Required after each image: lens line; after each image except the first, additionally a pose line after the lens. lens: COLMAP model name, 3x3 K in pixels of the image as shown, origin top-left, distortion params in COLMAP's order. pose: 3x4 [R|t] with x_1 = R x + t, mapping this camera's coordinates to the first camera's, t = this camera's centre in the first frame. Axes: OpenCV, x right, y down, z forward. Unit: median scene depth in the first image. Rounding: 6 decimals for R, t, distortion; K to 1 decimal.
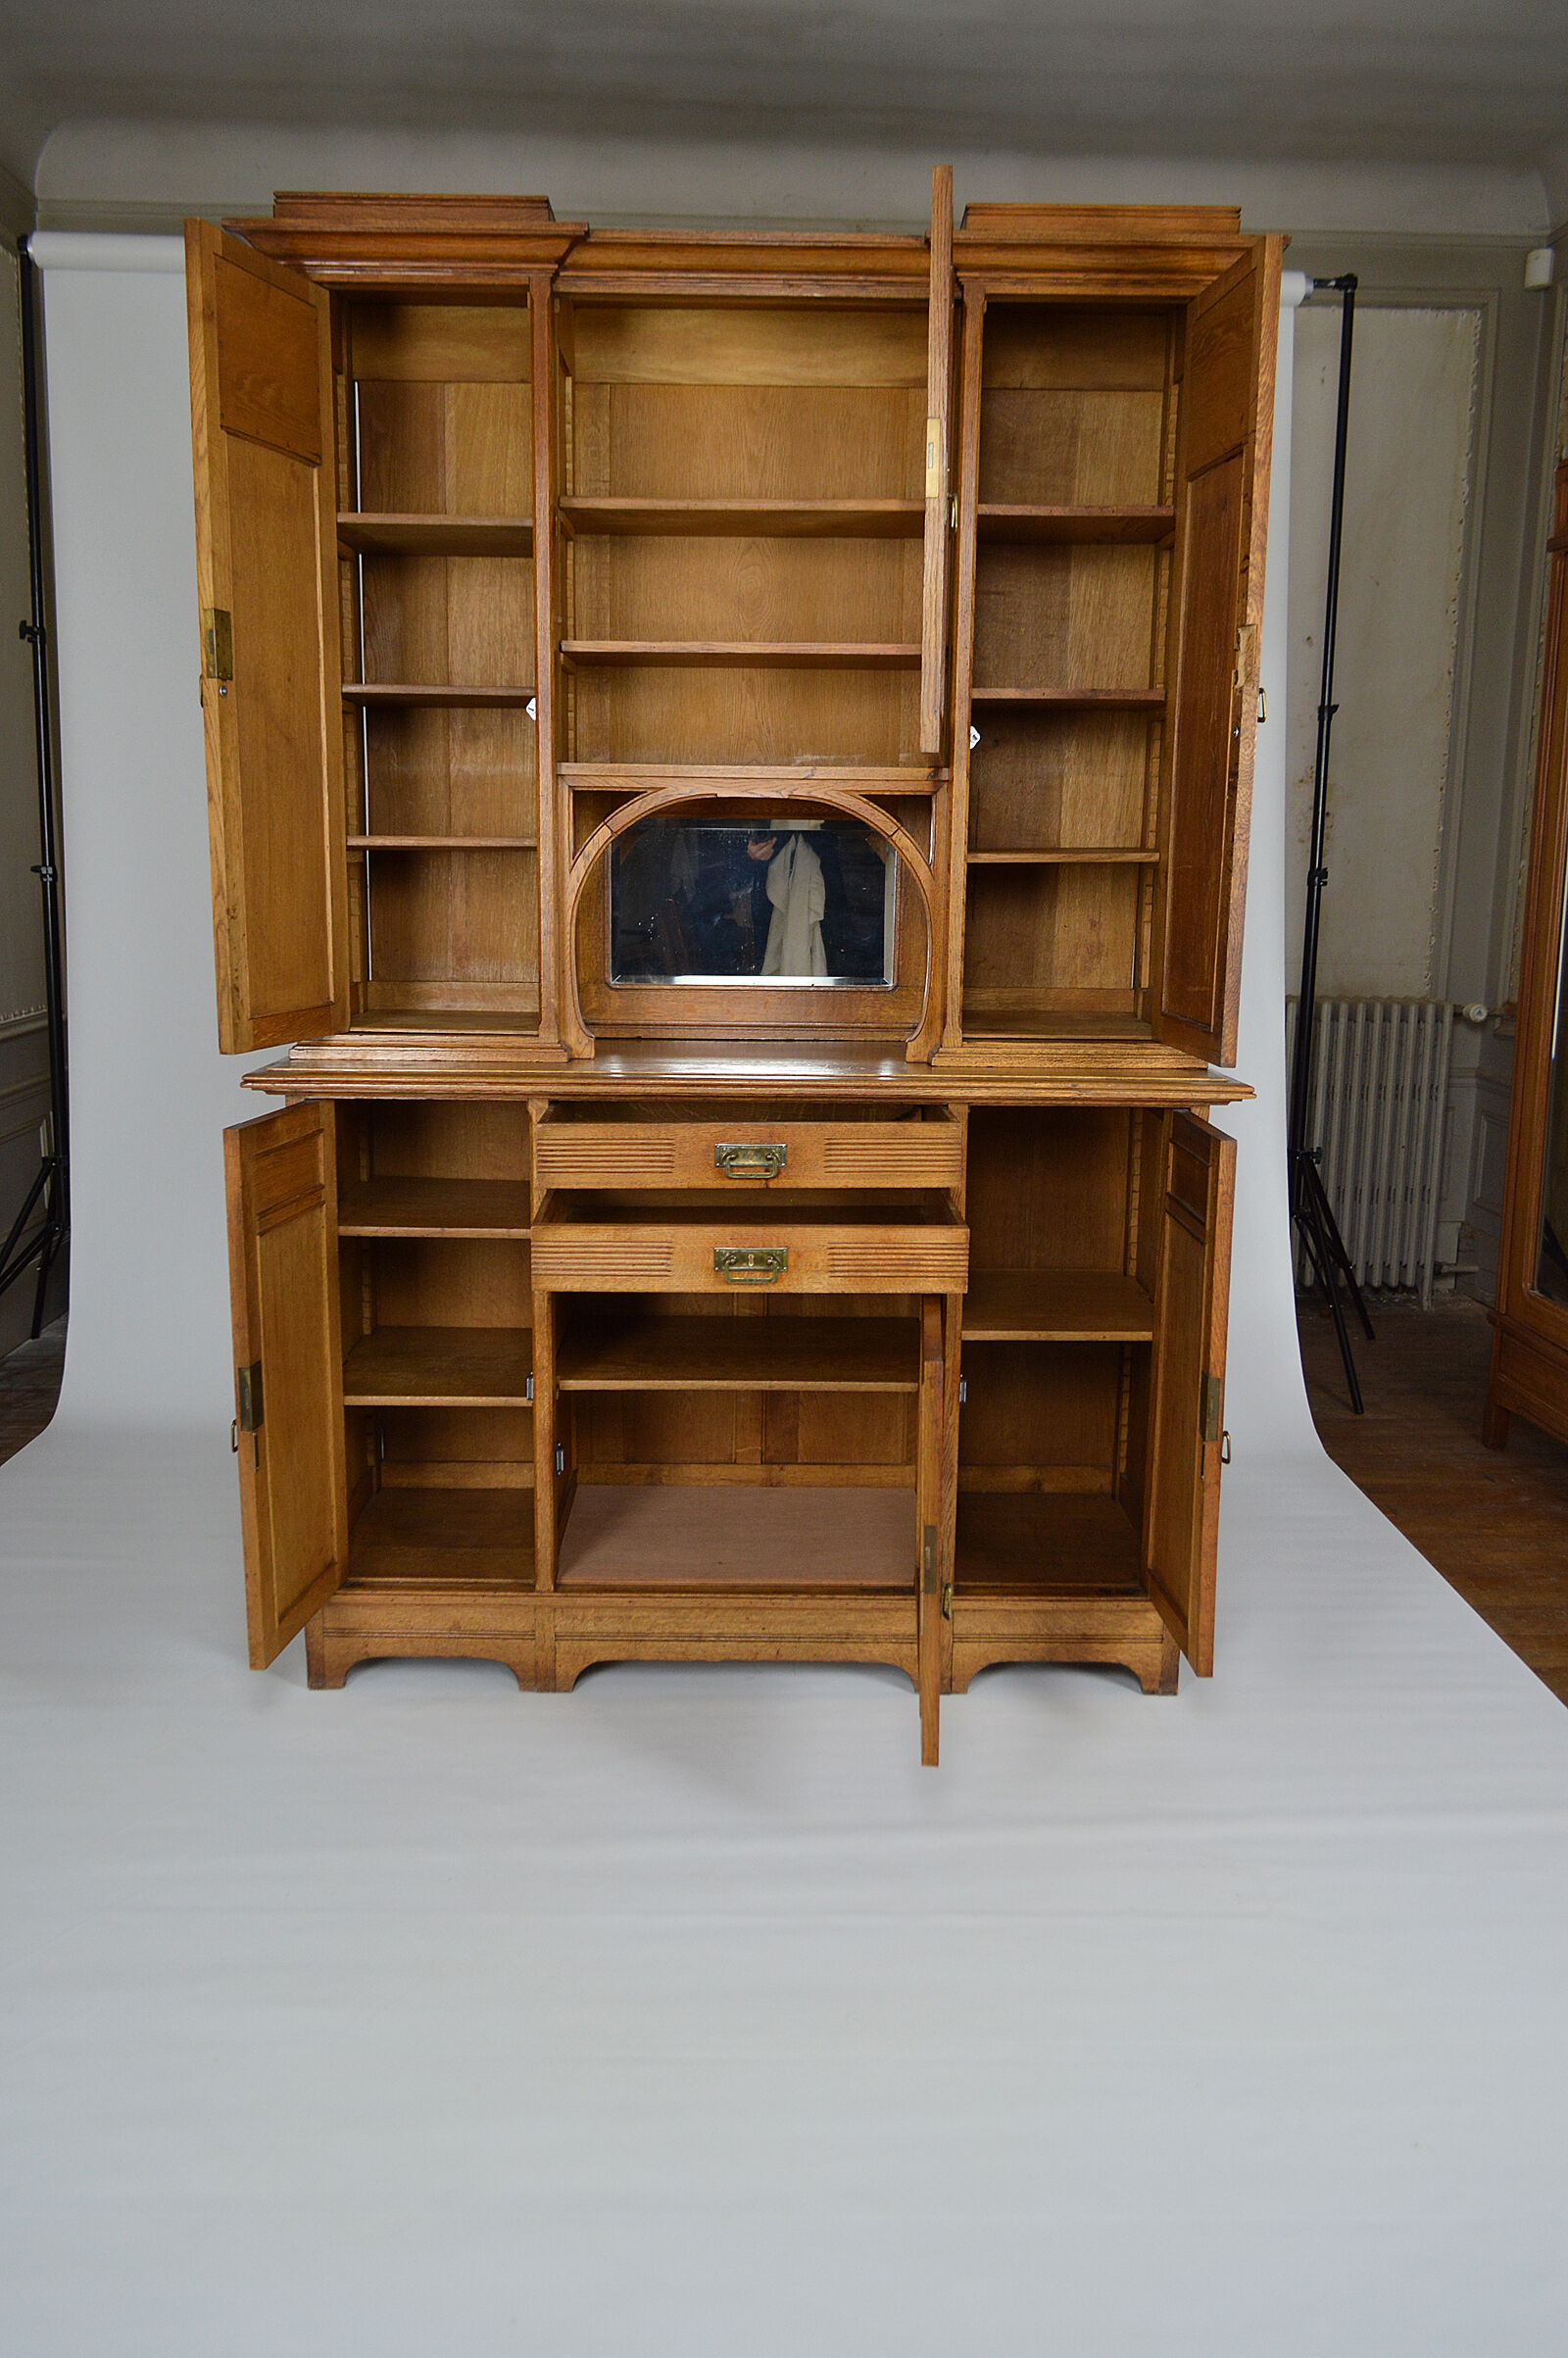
lens RADIAL K [[1853.7, 0, 776.0], [0, 1853.7, 1182.8], [0, 0, 1]] dist [-0.015262, 0.004938]
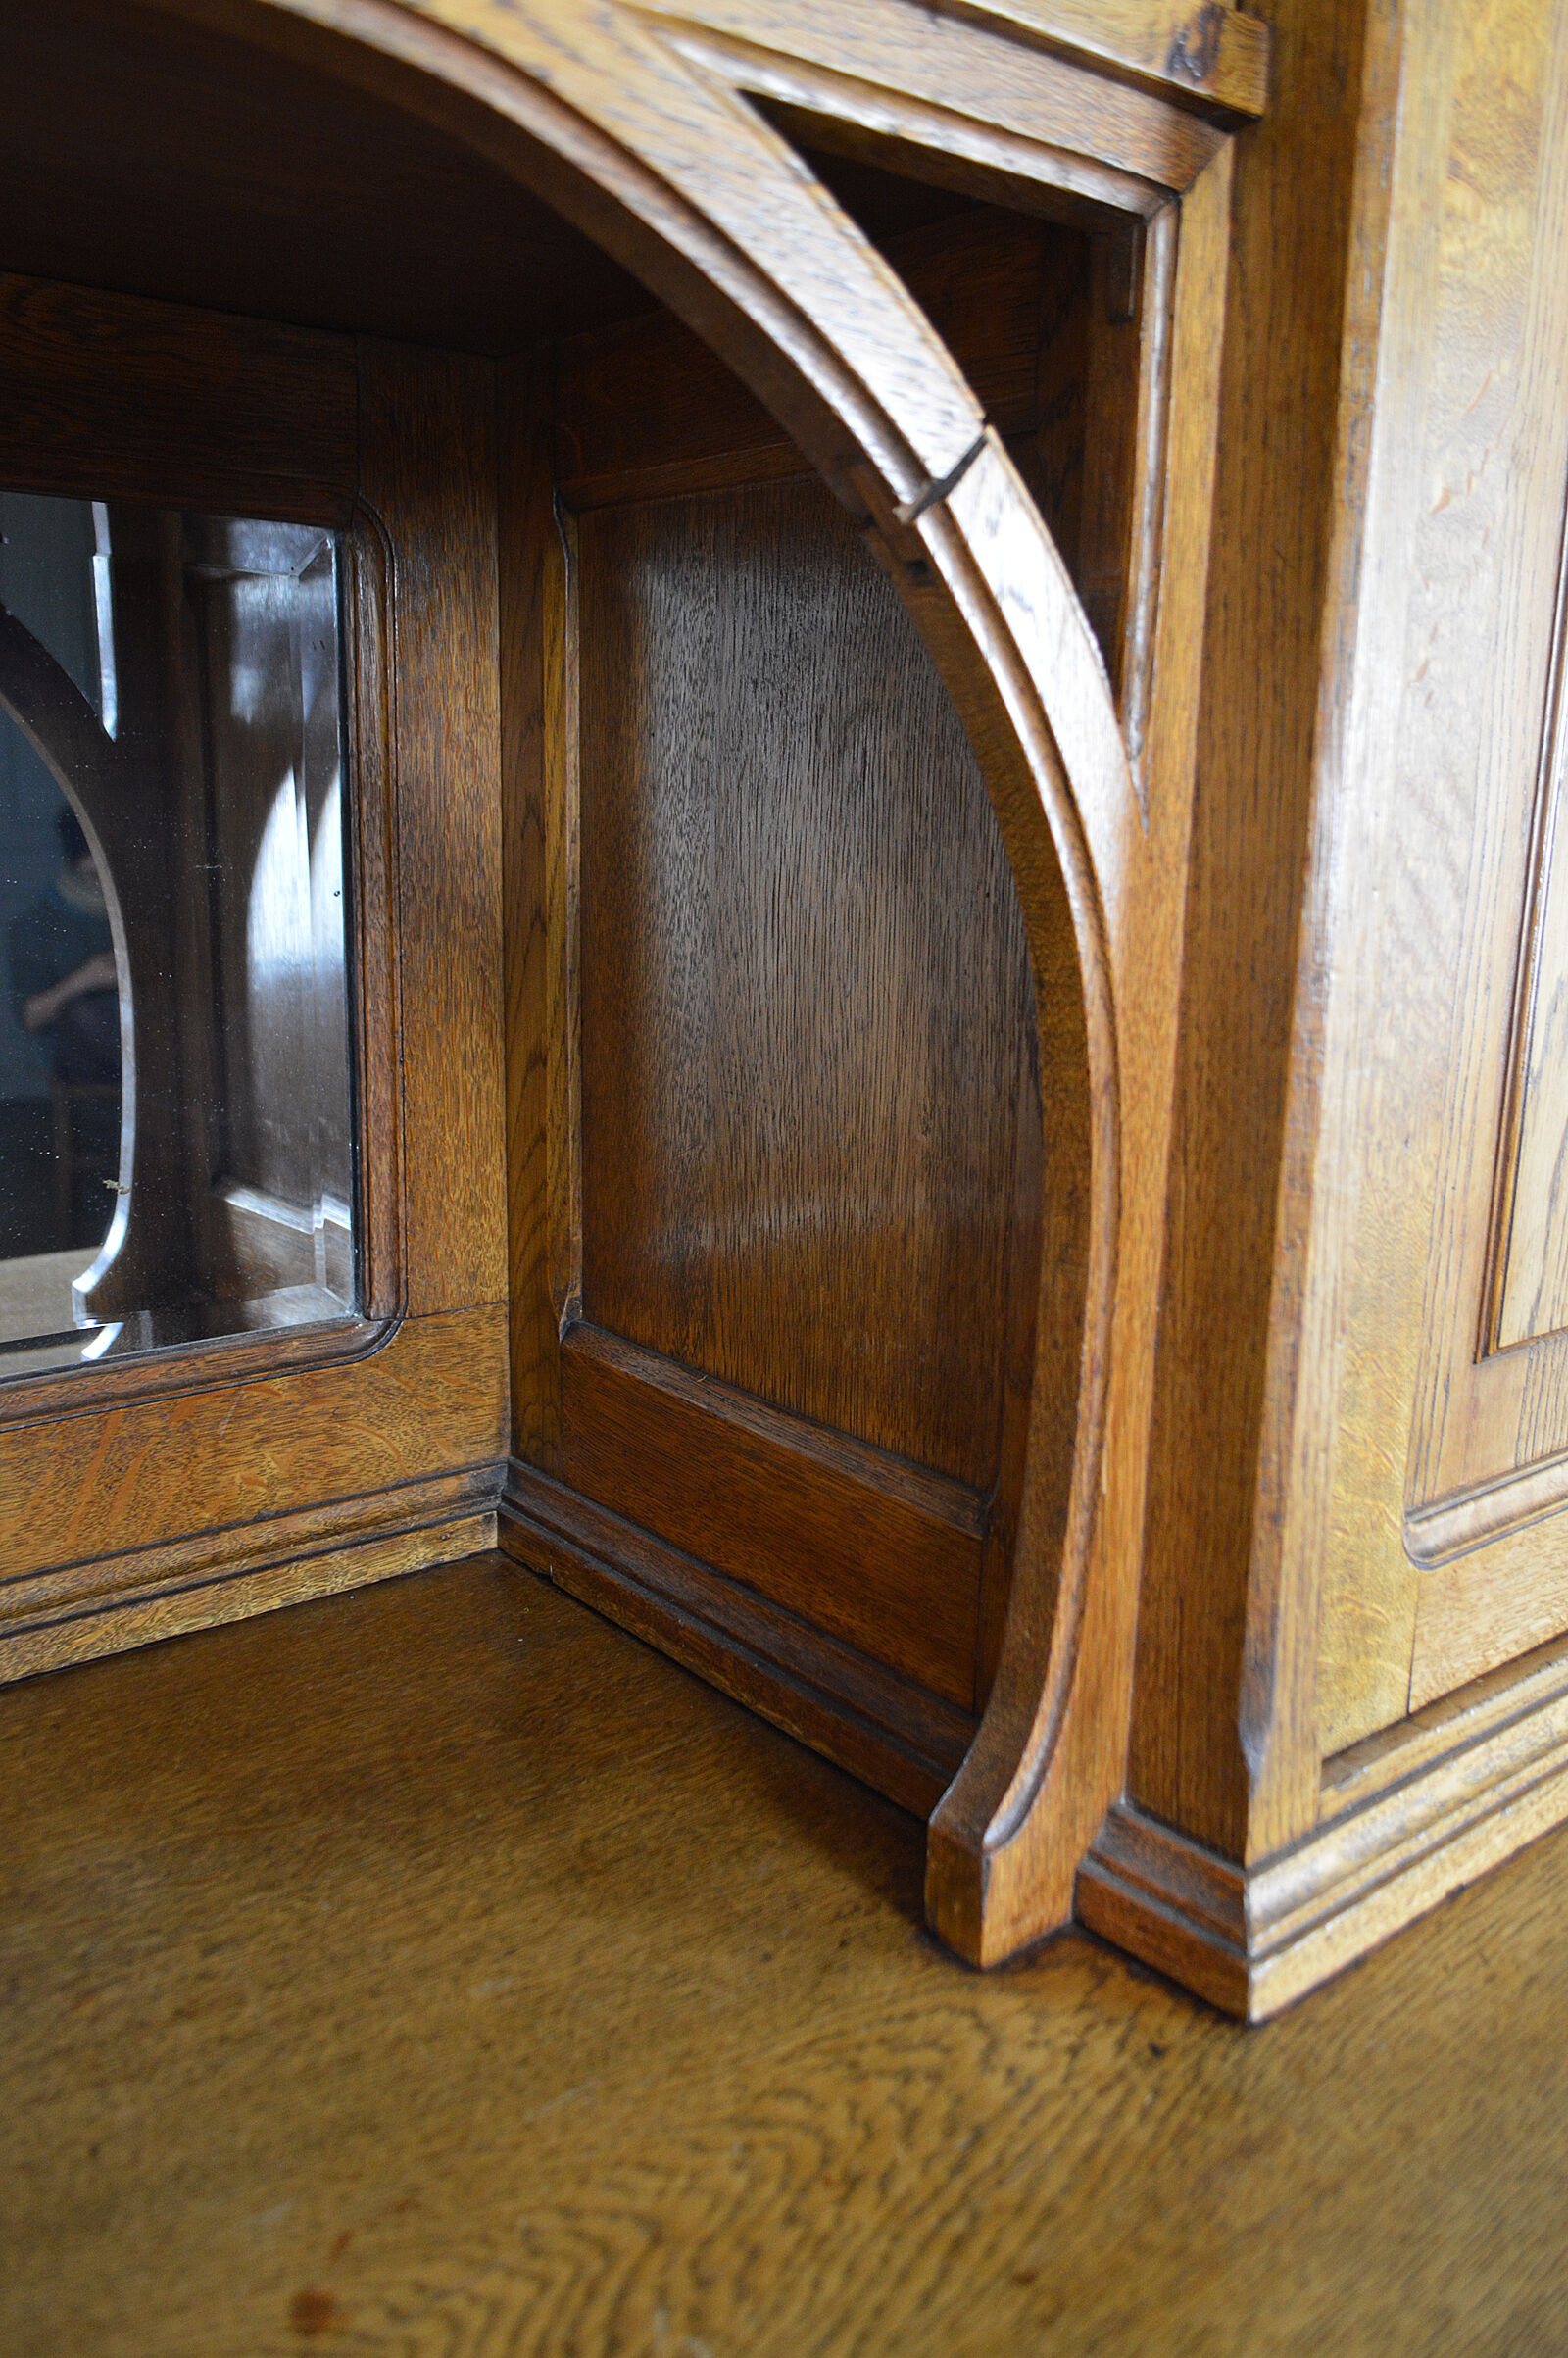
lens RADIAL K [[1853.7, 0, 768.6], [0, 1853.7, 1189.4], [0, 0, 1]] dist [-0.015262, 0.004938]
pose [[0.782356, -0.131786, 0.608729, -0.032194], [0.107564, 0.991262, 0.076358, -0.145812], [-0.613473, 0.005738, 0.789695, 0.883820]]
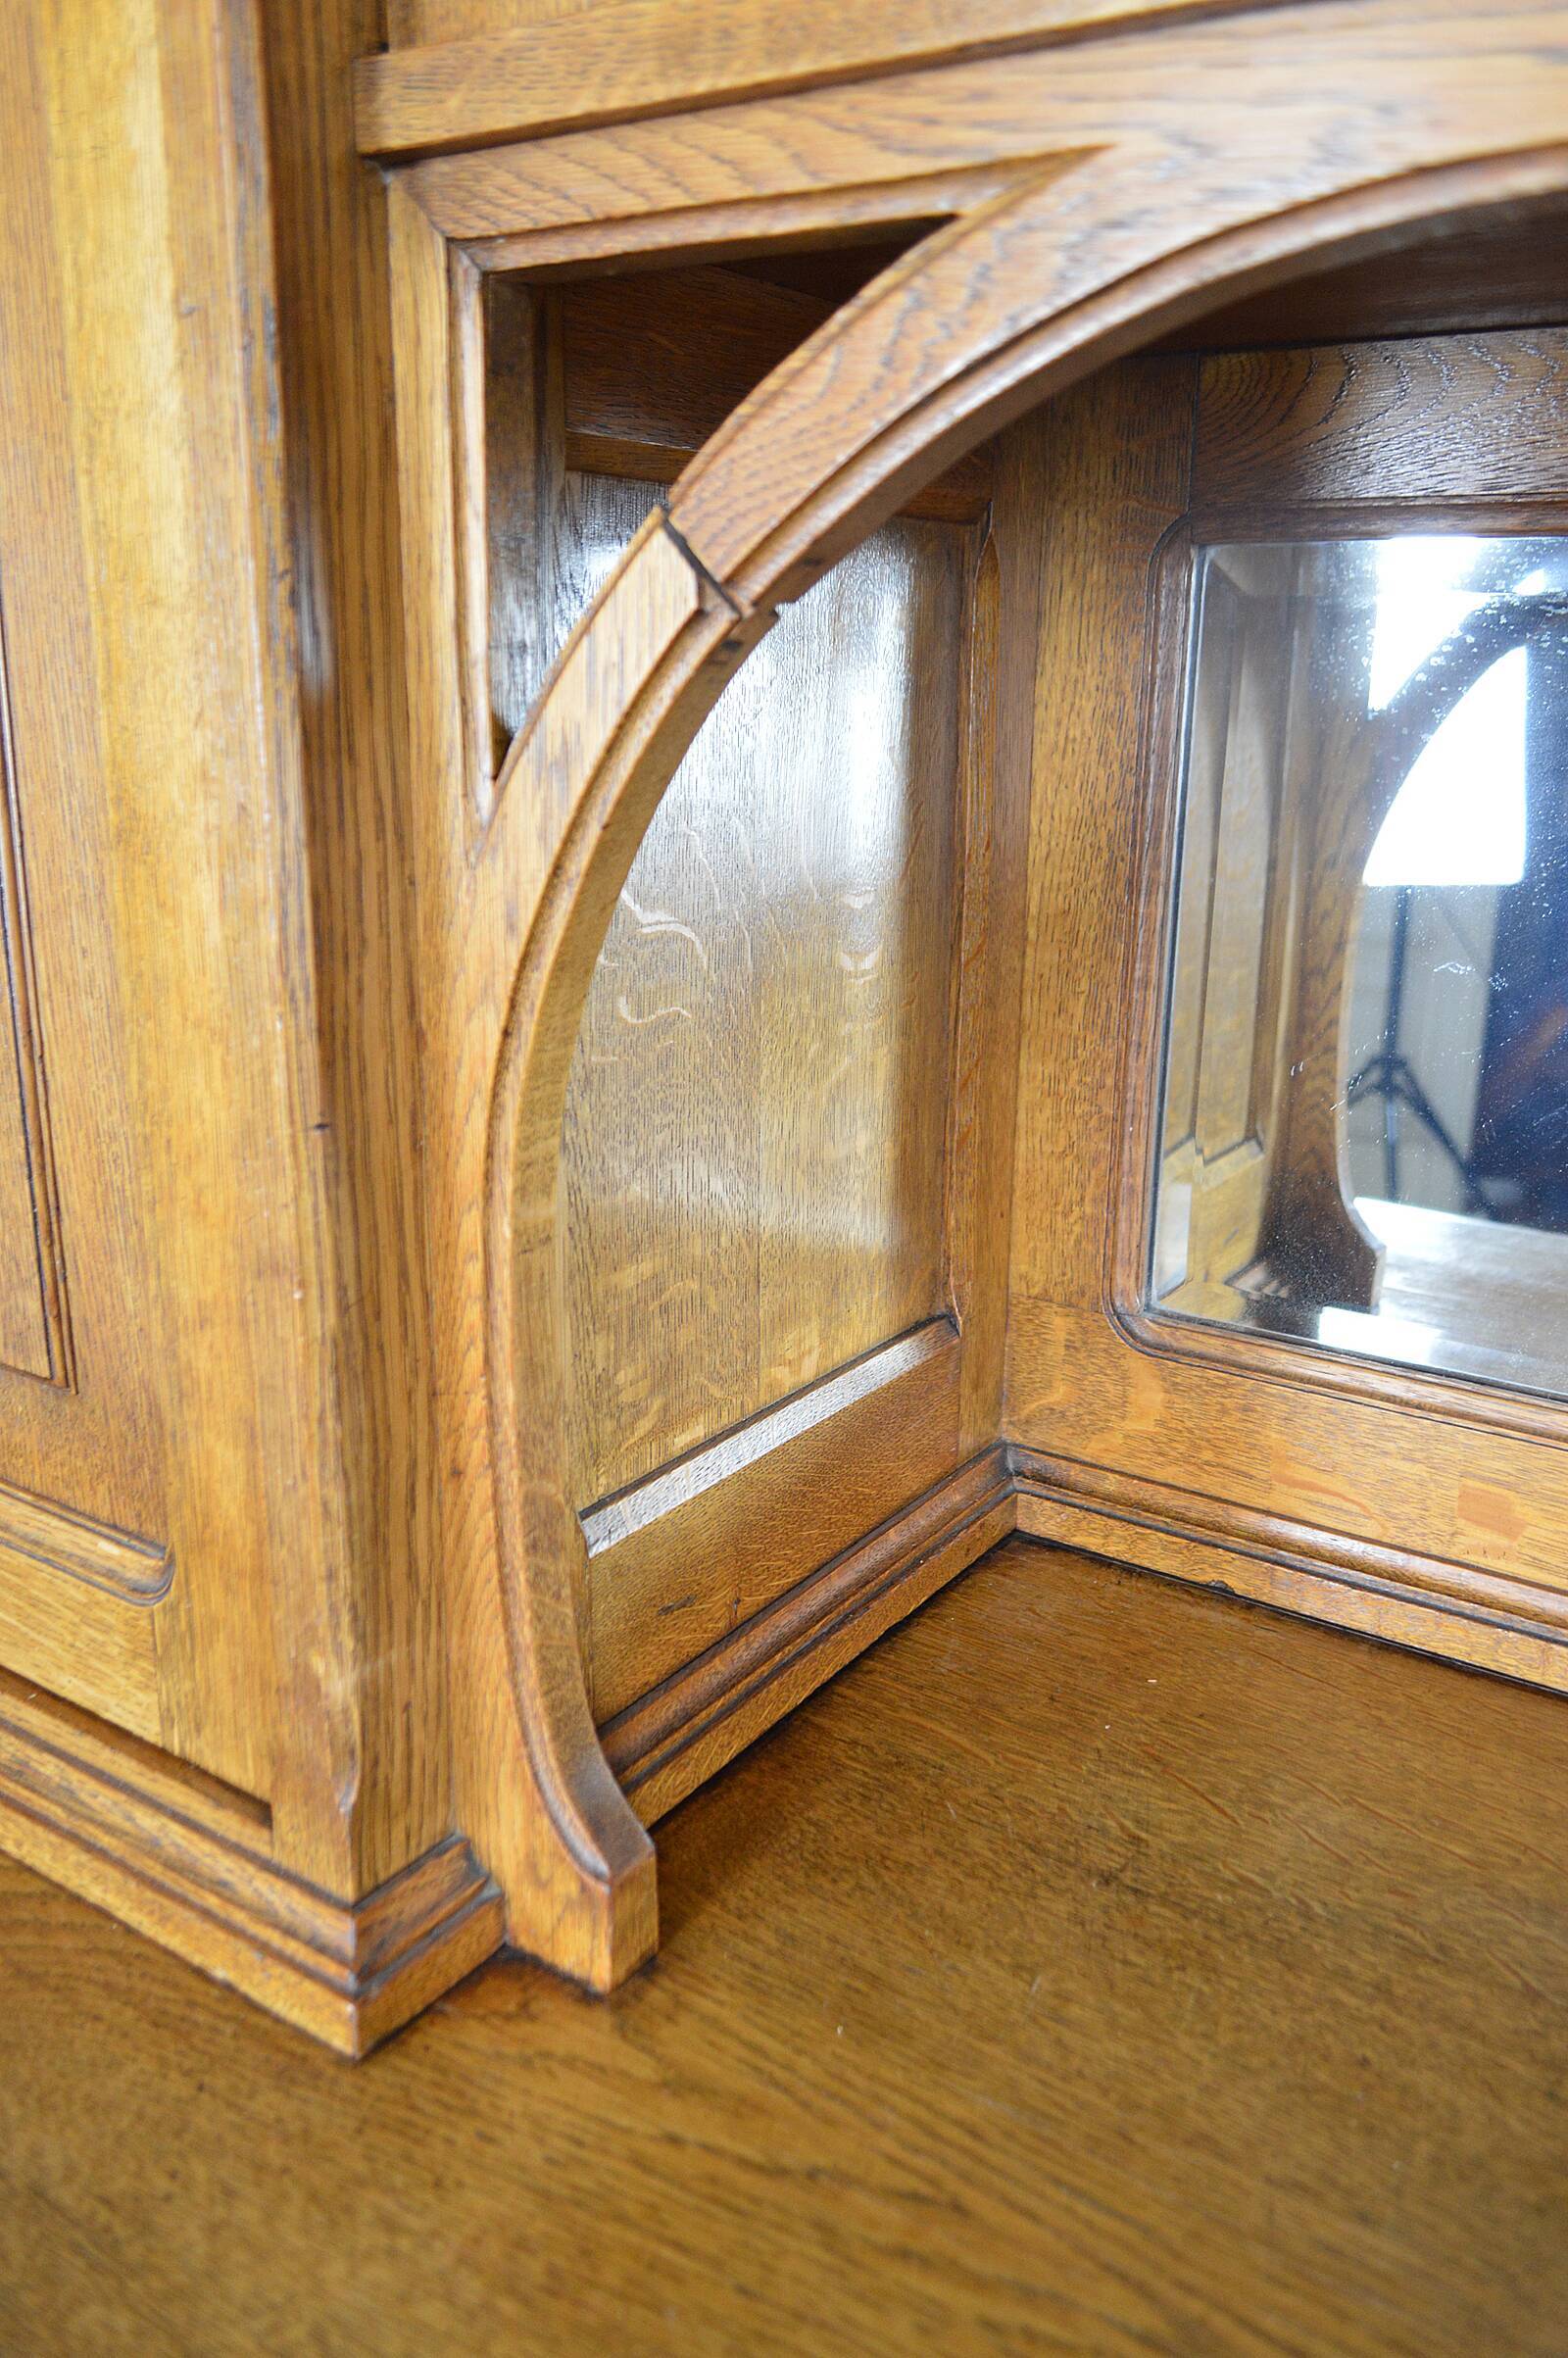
lens RADIAL K [[1853.7, 0, 780.5], [0, 1853.7, 1192.3], [0, 0, 1]] dist [-0.015262, 0.004938]
pose [[0.822860, 0.155480, -0.546559, -0.006095], [-0.105617, 0.986926, 0.121742, -0.159044], [0.558342, -0.042451, 0.828524, 0.870797]]
